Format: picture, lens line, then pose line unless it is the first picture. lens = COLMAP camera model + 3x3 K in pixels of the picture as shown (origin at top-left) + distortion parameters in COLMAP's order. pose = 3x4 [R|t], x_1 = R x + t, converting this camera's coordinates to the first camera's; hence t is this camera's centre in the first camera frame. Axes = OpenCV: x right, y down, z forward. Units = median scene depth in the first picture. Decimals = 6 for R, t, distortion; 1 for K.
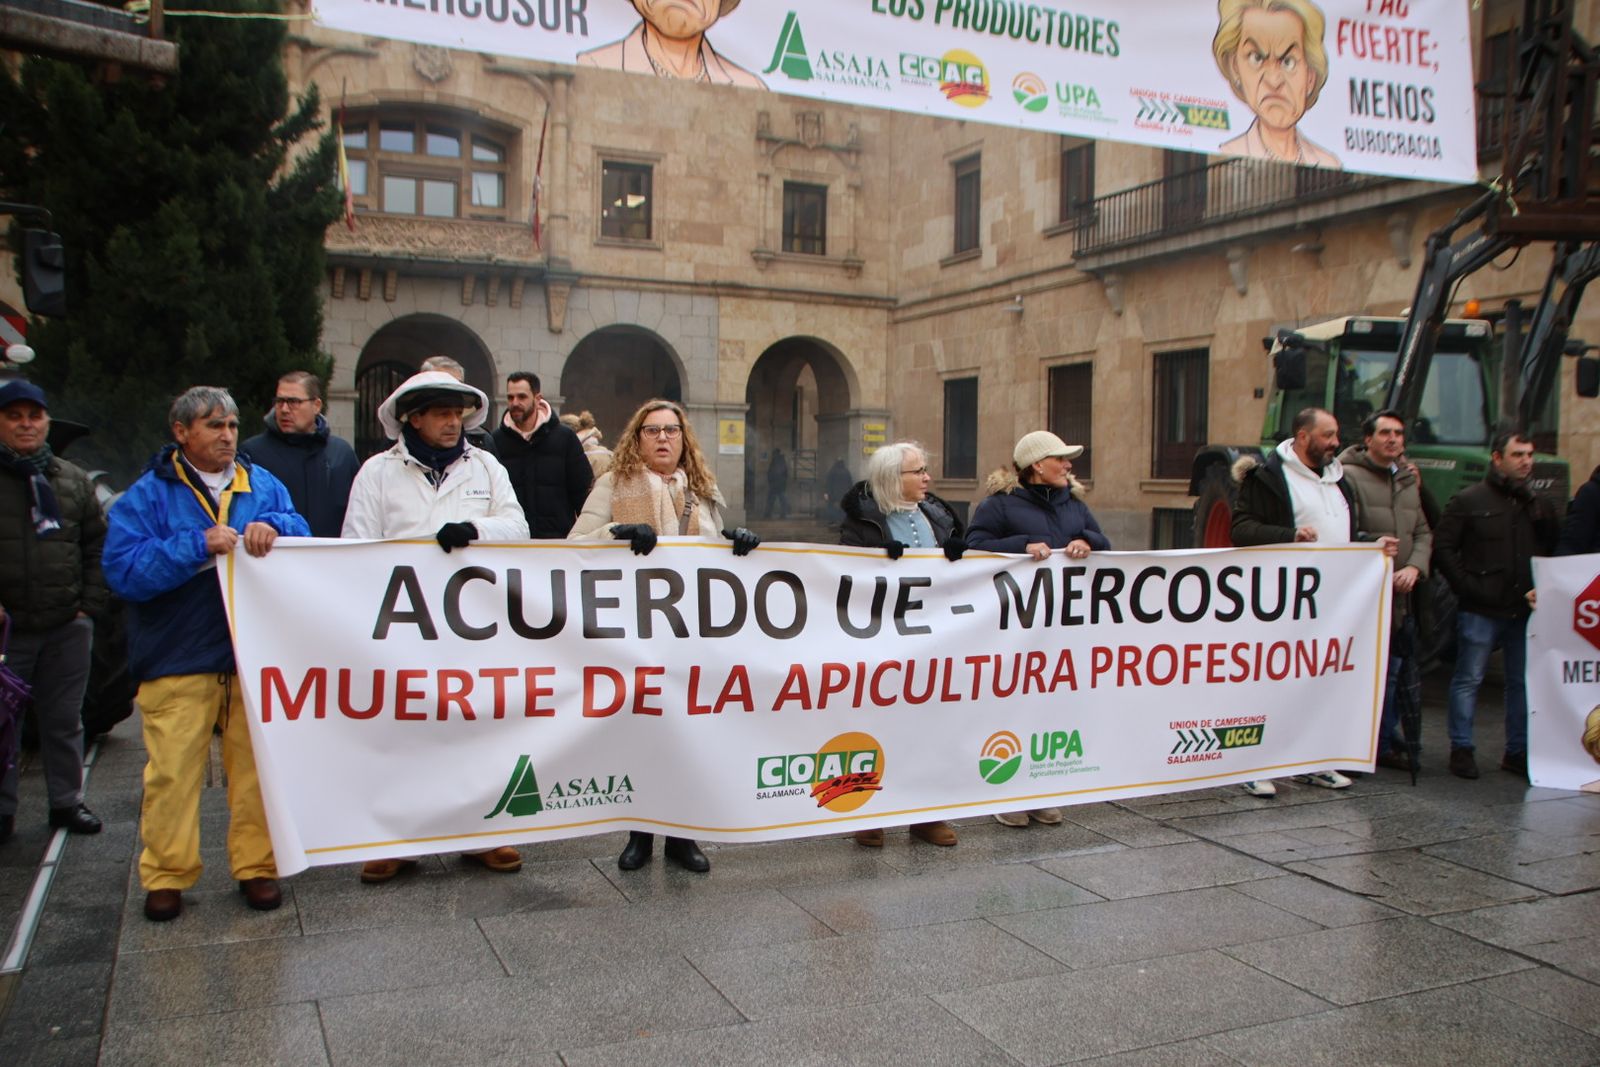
lens RADIAL K [[1339.1, 0, 781.4], [0, 1339.1, 554.0], [0, 0, 1]] dist [-0.074779, 0.051219]
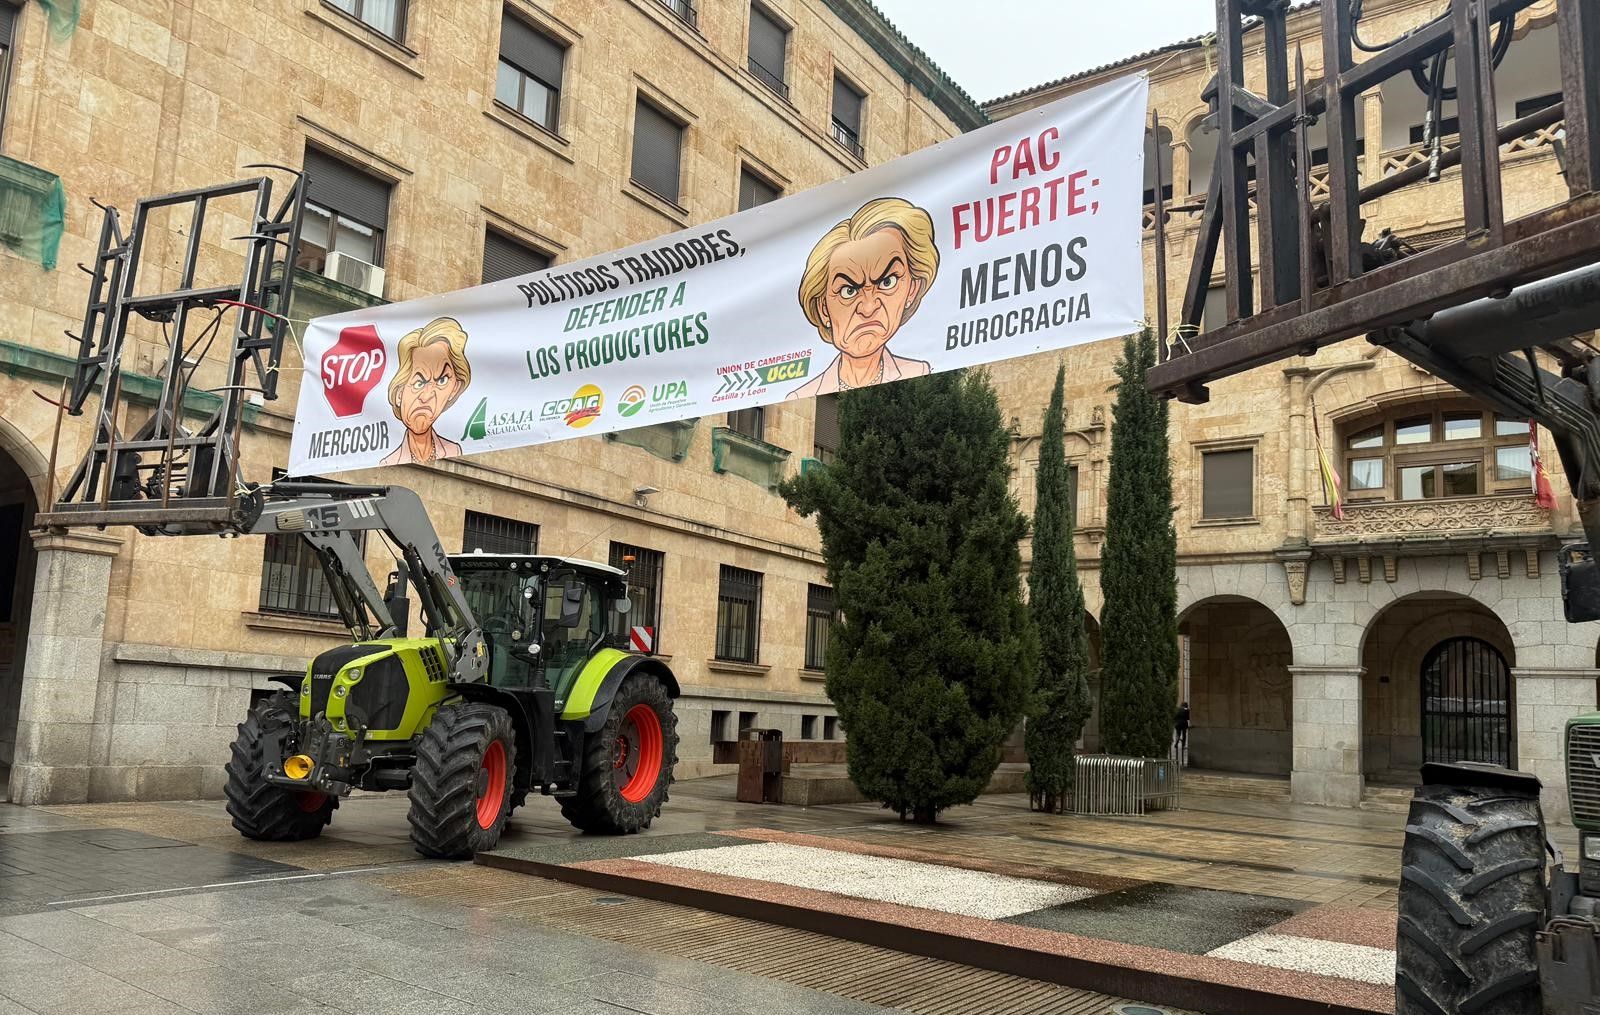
lens RADIAL K [[1116.9, 0, 776.8], [0, 1116.9, 613.3], [0, 0, 1]] dist [0.054266, -0.044045]
pose [[0.506801, -0.066959, -0.859459, 0.987188], [-0.087741, 0.987795, -0.128697, -0.023265], [0.857587, 0.140633, 0.494740, 0.538431]]
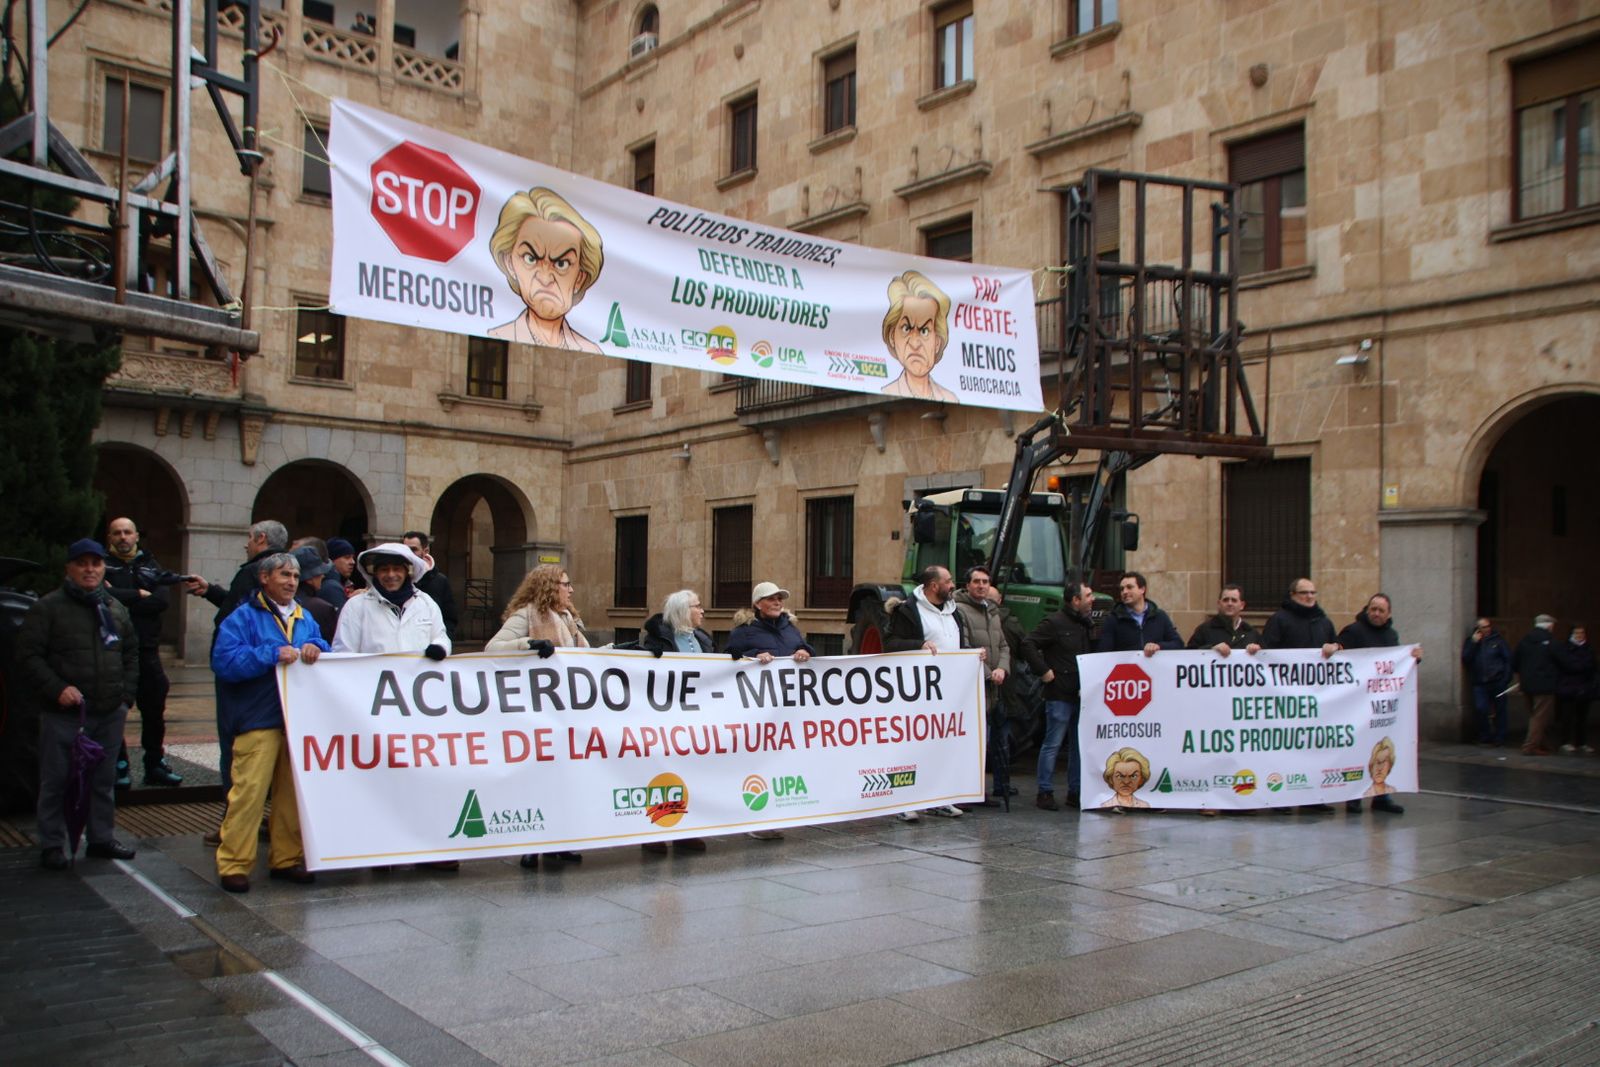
lens RADIAL K [[1339.1, 0, 790.3], [0, 1339.1, 534.5], [0, 0, 1]] dist [-0.074779, 0.051219]
pose [[0.963655, 0.017865, 0.266553, -0.155388], [0.011795, 0.993943, -0.109260, 0.019348], [-0.266890, 0.108433, 0.957607, -0.374321]]
